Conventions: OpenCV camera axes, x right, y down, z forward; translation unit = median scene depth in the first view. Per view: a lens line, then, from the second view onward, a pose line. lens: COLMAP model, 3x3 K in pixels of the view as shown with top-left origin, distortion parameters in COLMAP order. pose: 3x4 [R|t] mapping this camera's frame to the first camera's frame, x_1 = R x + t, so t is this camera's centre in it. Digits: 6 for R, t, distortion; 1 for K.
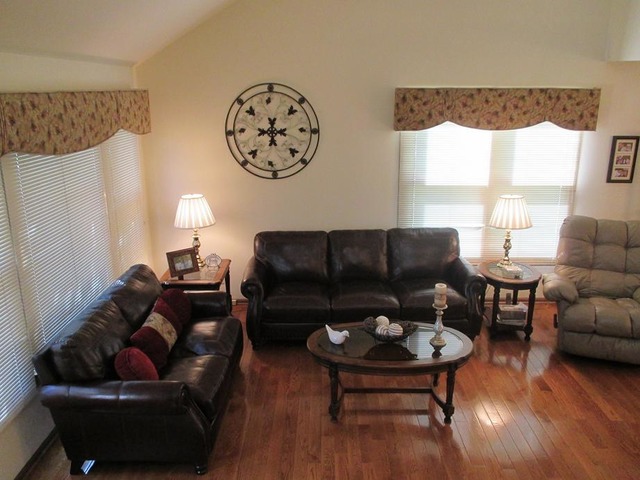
lens RADIAL K [[535.2, 0, 319.6], [0, 535.2, 240.9], [0, 0, 1]] dist [-0.013211, -0.015176]
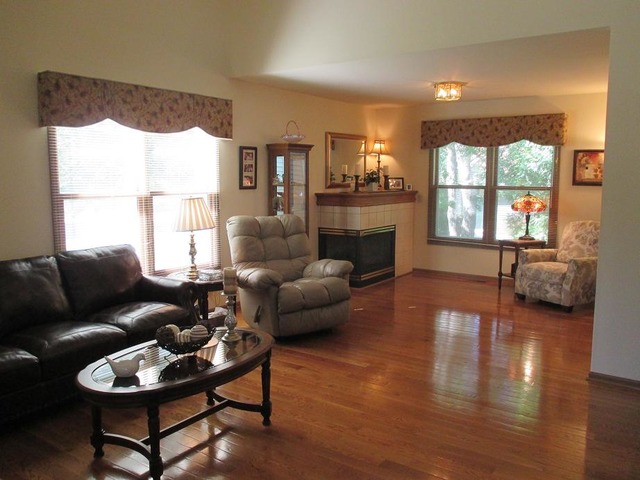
lens RADIAL K [[535.2, 0, 318.3], [0, 535.2, 238.4], [0, 0, 1]] dist [-0.013211, -0.015176]
pose [[0.576610, -0.091908, 0.811833, -0.281360], [0.215812, 0.975495, -0.042845, 0.074427], [-0.788001, 0.199908, 0.582315, 0.276097]]
